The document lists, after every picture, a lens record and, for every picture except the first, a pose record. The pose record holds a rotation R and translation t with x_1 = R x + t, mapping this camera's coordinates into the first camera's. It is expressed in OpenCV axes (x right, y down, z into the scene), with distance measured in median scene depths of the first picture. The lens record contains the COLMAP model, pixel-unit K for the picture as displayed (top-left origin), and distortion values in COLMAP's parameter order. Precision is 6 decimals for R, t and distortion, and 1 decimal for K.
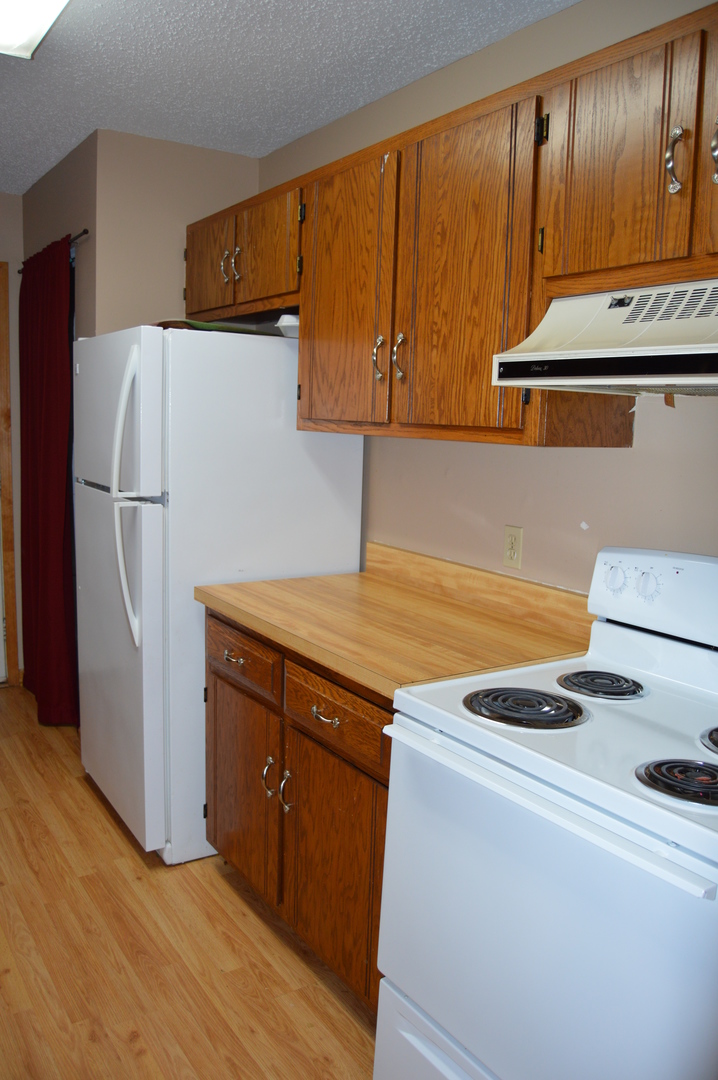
lens RADIAL K [[857.8, 0, 359.5], [0, 857.8, 544.9], [0, 0, 1]] dist [-0.093876, 0.037407]
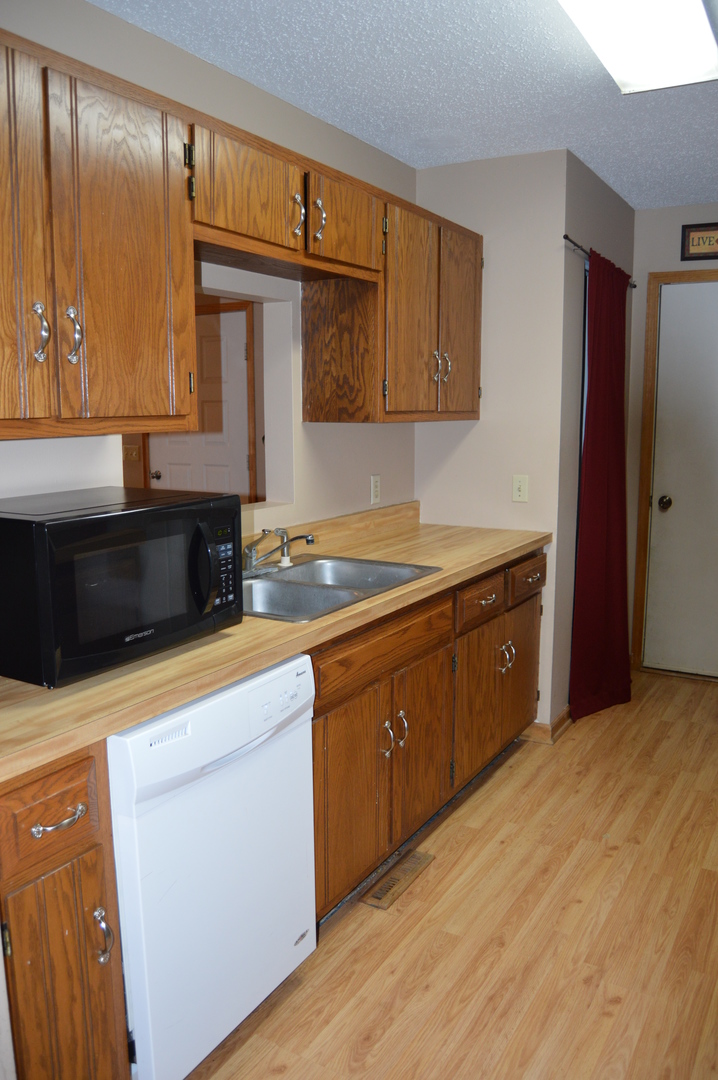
lens RADIAL K [[857.8, 0, 350.6], [0, 857.8, 542.6], [0, 0, 1]] dist [-0.093876, 0.037407]
pose [[0.443130, 0.107762, -0.889957, 0.392389], [-0.117564, 0.991160, 0.061479, -0.010566], [0.888715, 0.077383, 0.451882, 0.149414]]
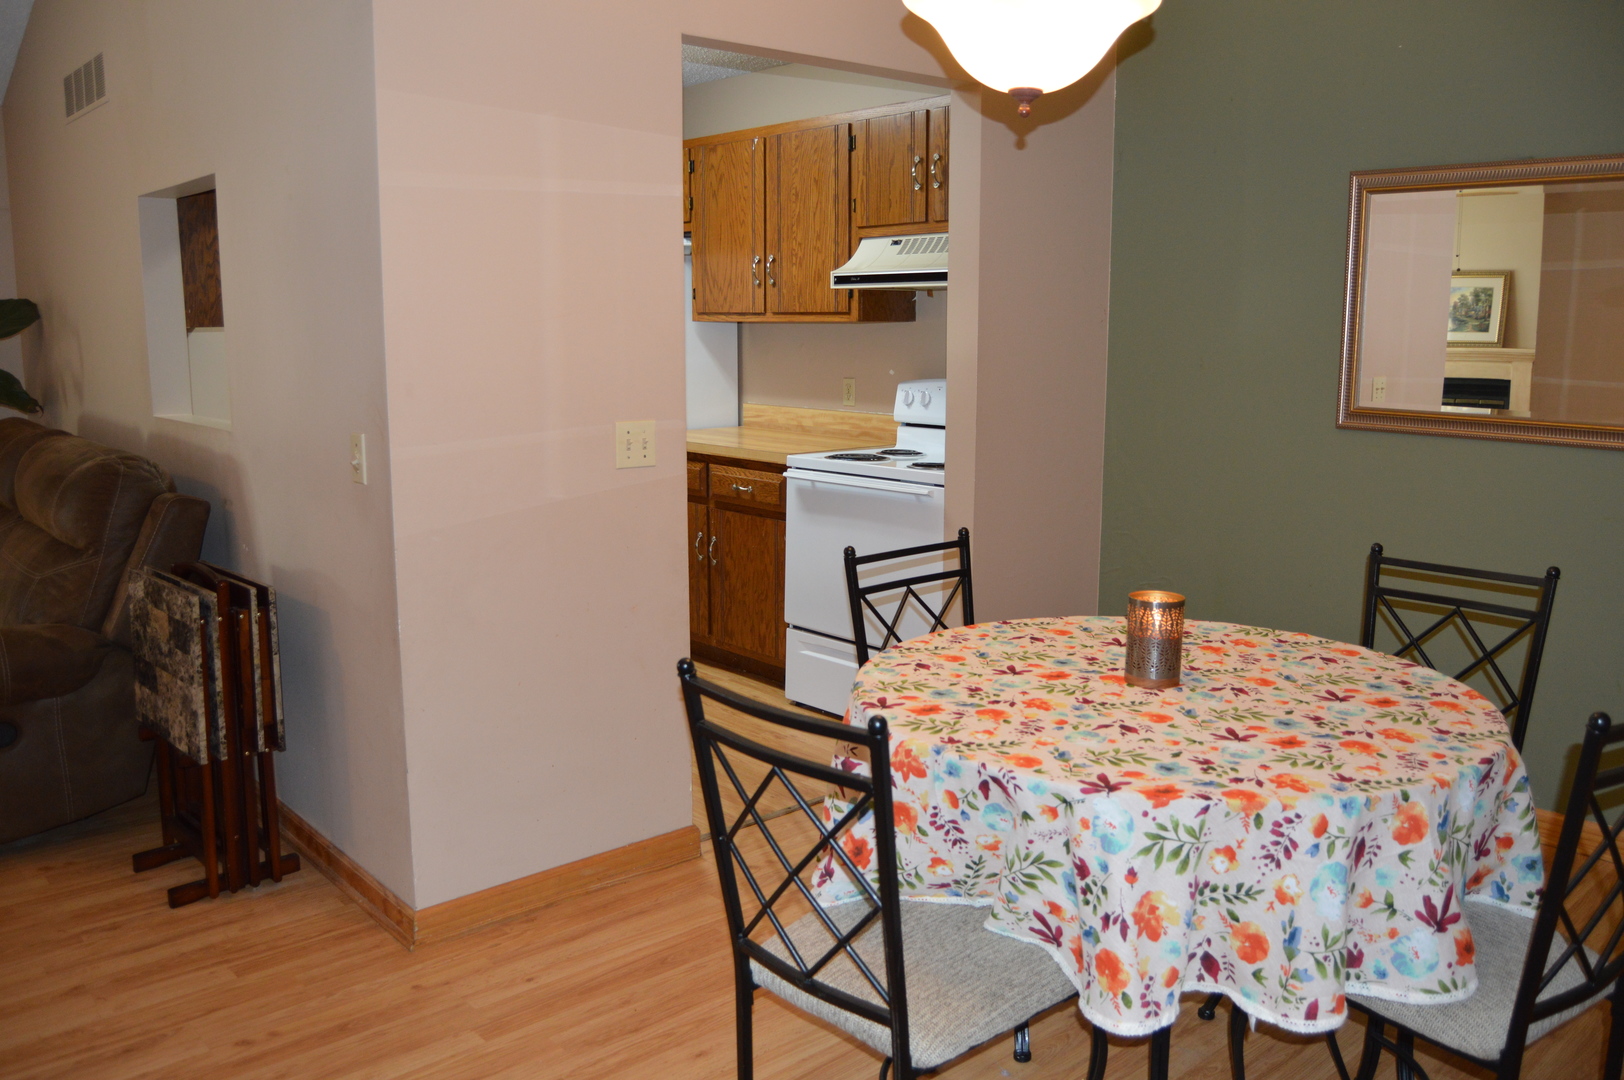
lens RADIAL K [[1289.9, 0, 809.9], [0, 1289.9, 533.1], [0, 0, 1]] dist [-0.093876, 0.037407]
pose [[0.989699, -0.055430, 0.131996, -0.213120], [0.052894, 0.998343, 0.022646, 0.205496], [-0.133032, -0.015431, 0.990992, -1.310291]]
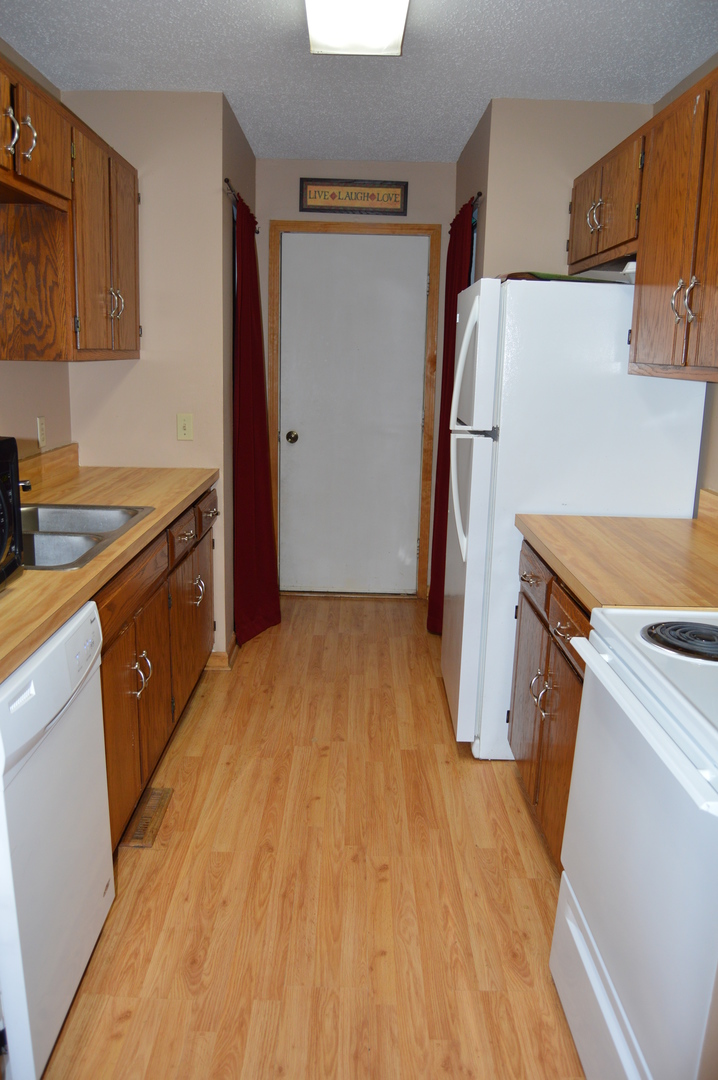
lens RADIAL K [[857.8, 0, 354.3], [0, 857.8, 542.5], [0, 0, 1]] dist [-0.093876, 0.037407]
pose [[0.835355, 0.108032, -0.538991, 0.267763], [-0.079730, 0.993942, 0.075650, 0.020735], [0.543899, -0.020221, 0.838907, -0.053312]]
